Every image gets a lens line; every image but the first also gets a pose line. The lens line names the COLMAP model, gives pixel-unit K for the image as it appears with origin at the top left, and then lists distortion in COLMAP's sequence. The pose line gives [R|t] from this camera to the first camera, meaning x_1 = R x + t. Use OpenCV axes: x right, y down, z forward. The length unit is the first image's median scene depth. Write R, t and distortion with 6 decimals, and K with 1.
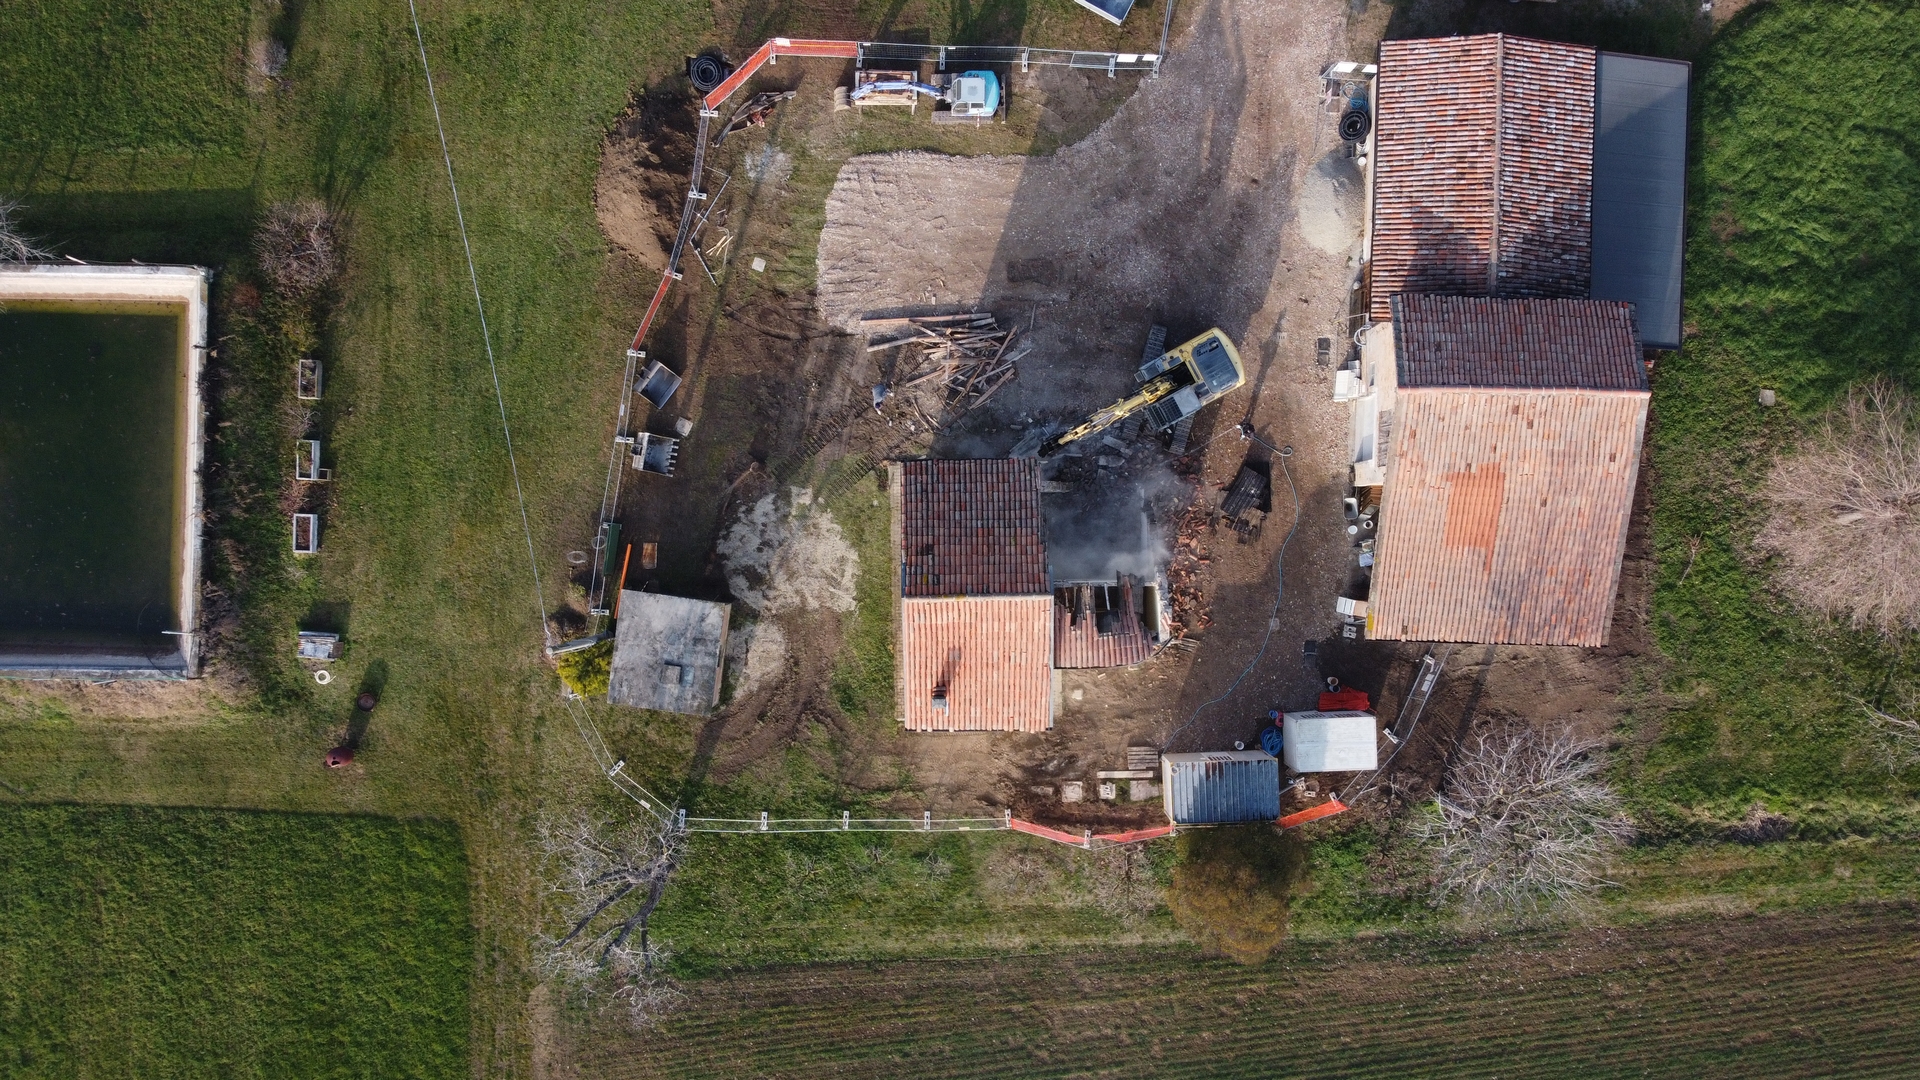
lens RADIAL K [[1462.7, 0, 949.0], [0, 1462.7, 543.7], [0, 0, 1]] dist [-0.002387, -0.000743]
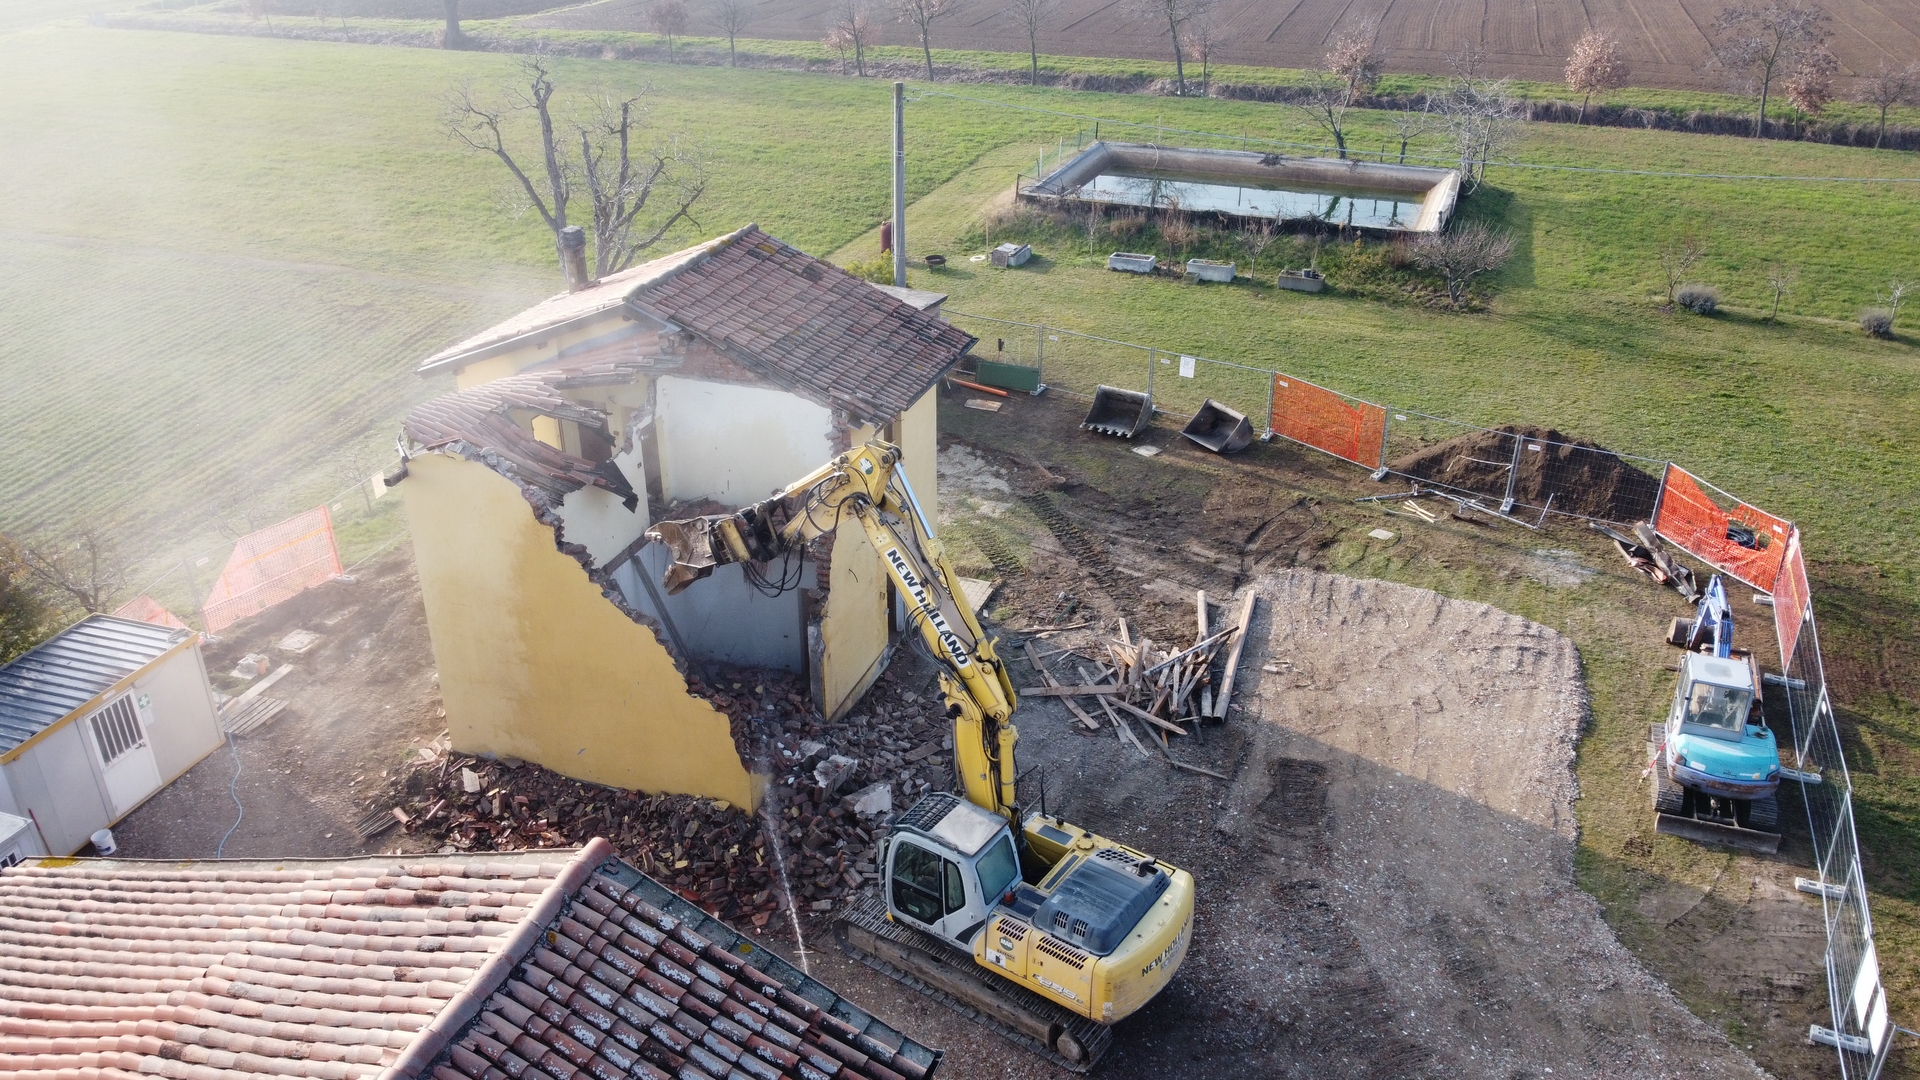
lens RADIAL K [[1462.7, 0, 958.0], [0, 1462.7, 551.3], [0, 0, 1]] dist [-0.002387, -0.000743]
pose [[-0.351261, 0.430027, -0.831681, 0.430435], [-0.936272, -0.164334, 0.310465, -0.215632], [-0.003165, 0.887734, 0.460346, 0.731015]]
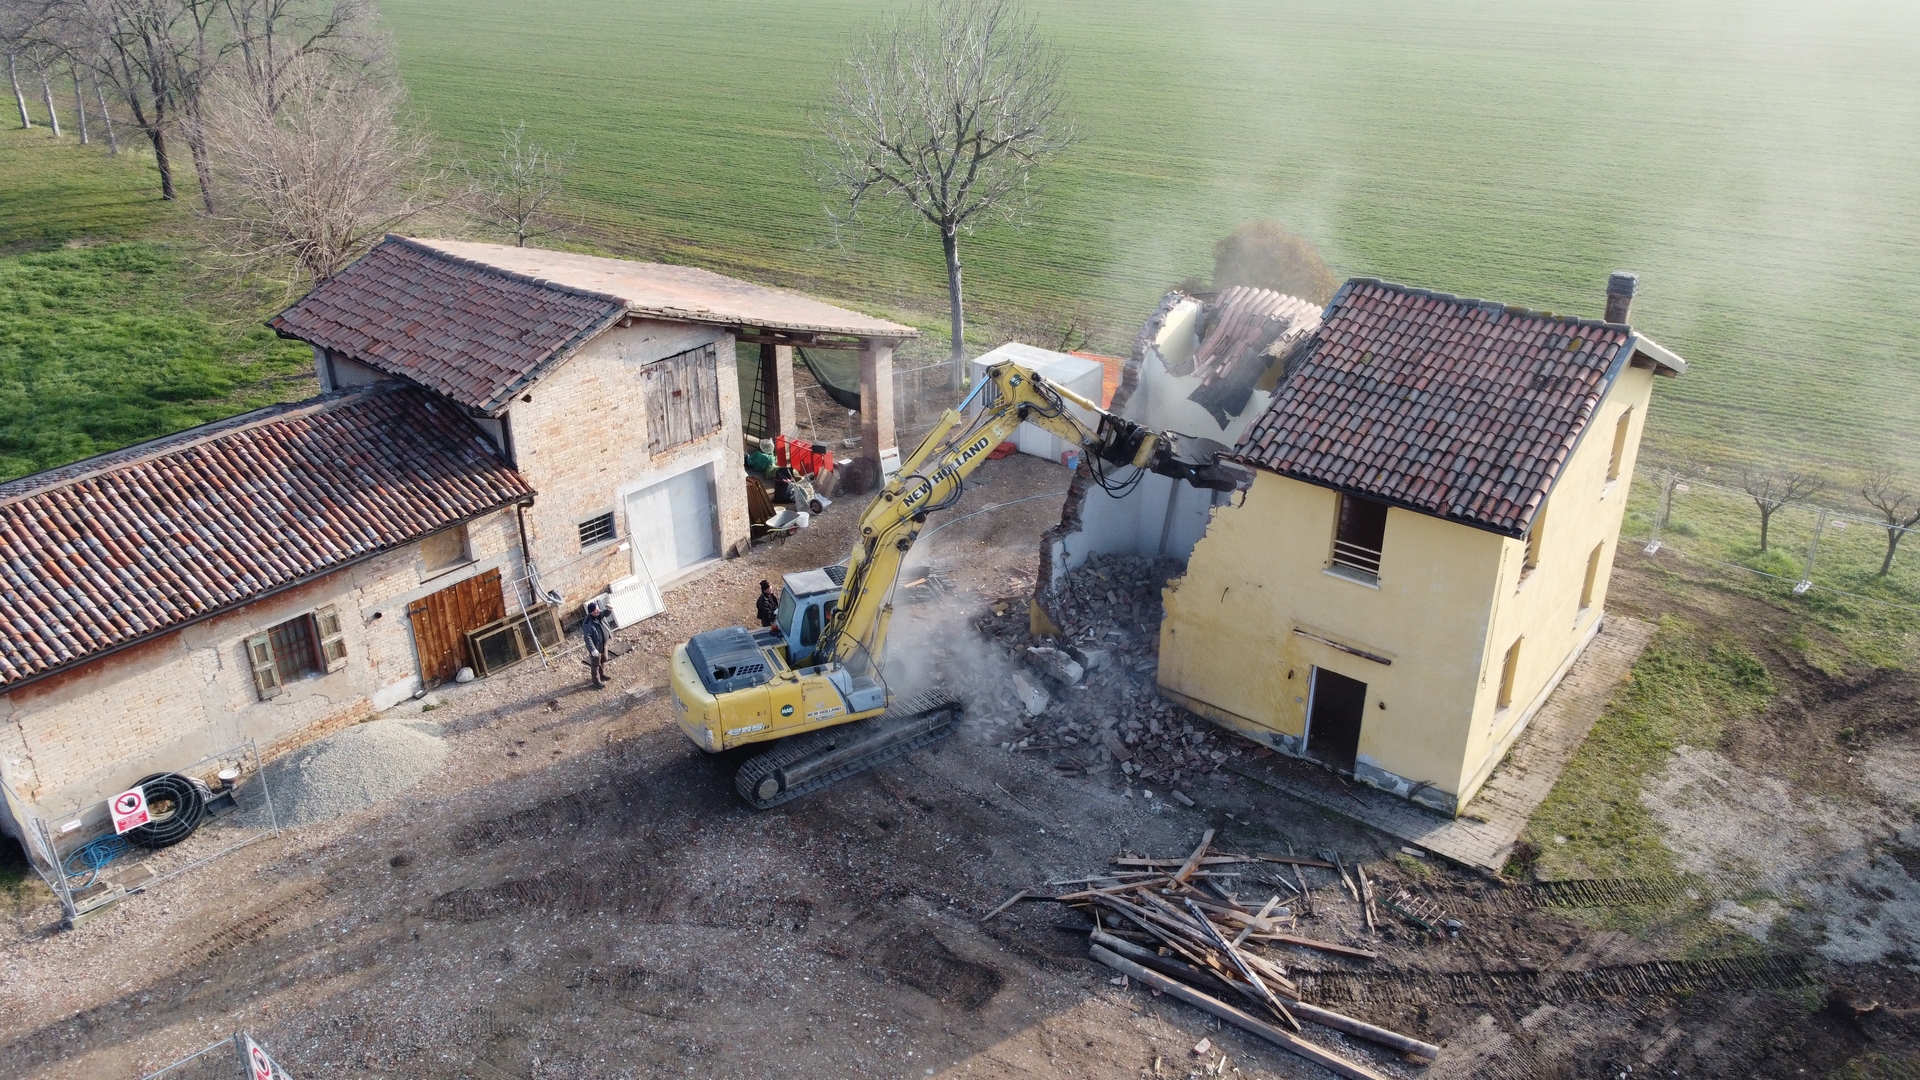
lens RADIAL K [[1462.7, 0, 944.4], [0, 1462.7, 551.1], [0, 0, 1]] dist [-0.002387, -0.000743]
pose [[-0.775800, -0.282429, 0.564241, -0.128669], [0.630902, -0.361138, 0.686689, -0.407378], [0.009828, 0.888714, 0.458356, 0.728348]]
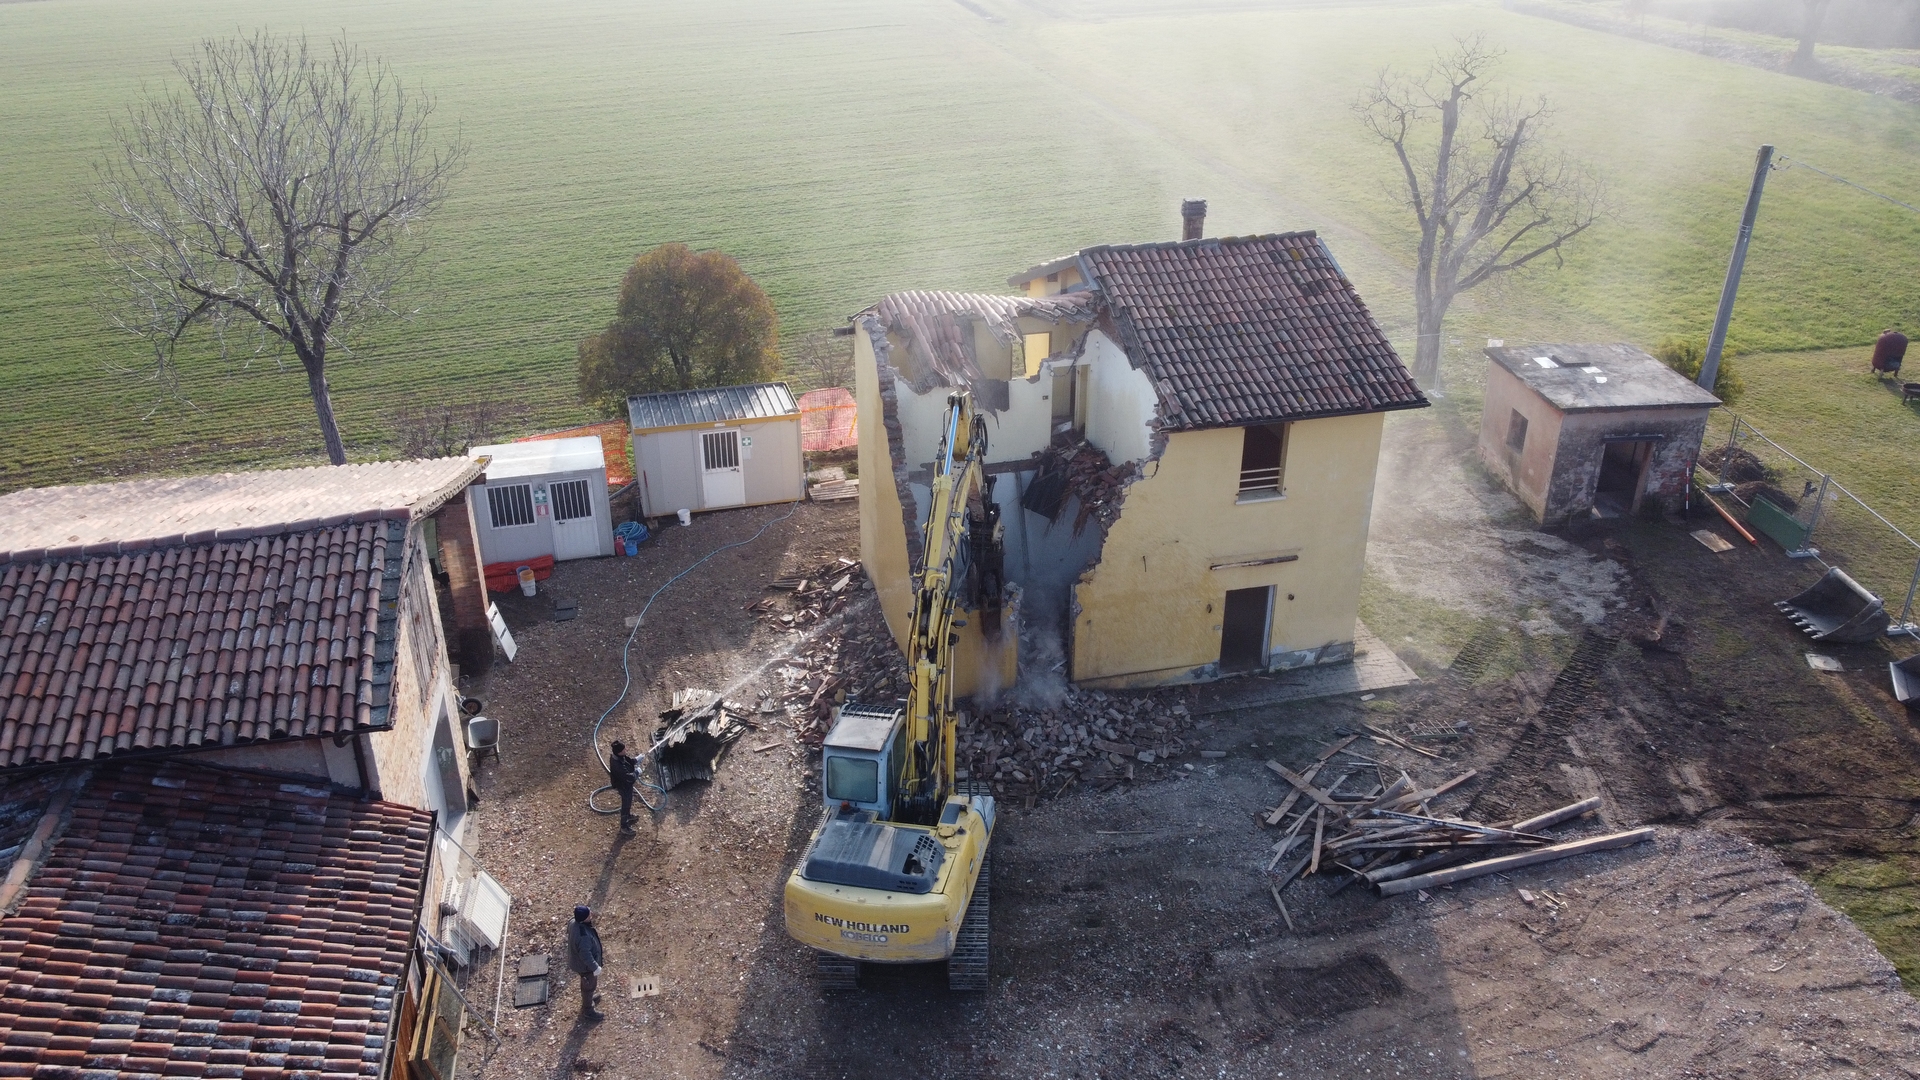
lens RADIAL K [[1462.7, 0, 948.6], [0, 1462.7, 554.8], [0, 0, 1]] dist [-0.002387, -0.000743]
pose [[-0.974595, 0.105146, -0.197757, 0.214824], [-0.223962, -0.449185, 0.864912, -0.437585], [0.002113, 0.887230, 0.461323, 0.729660]]
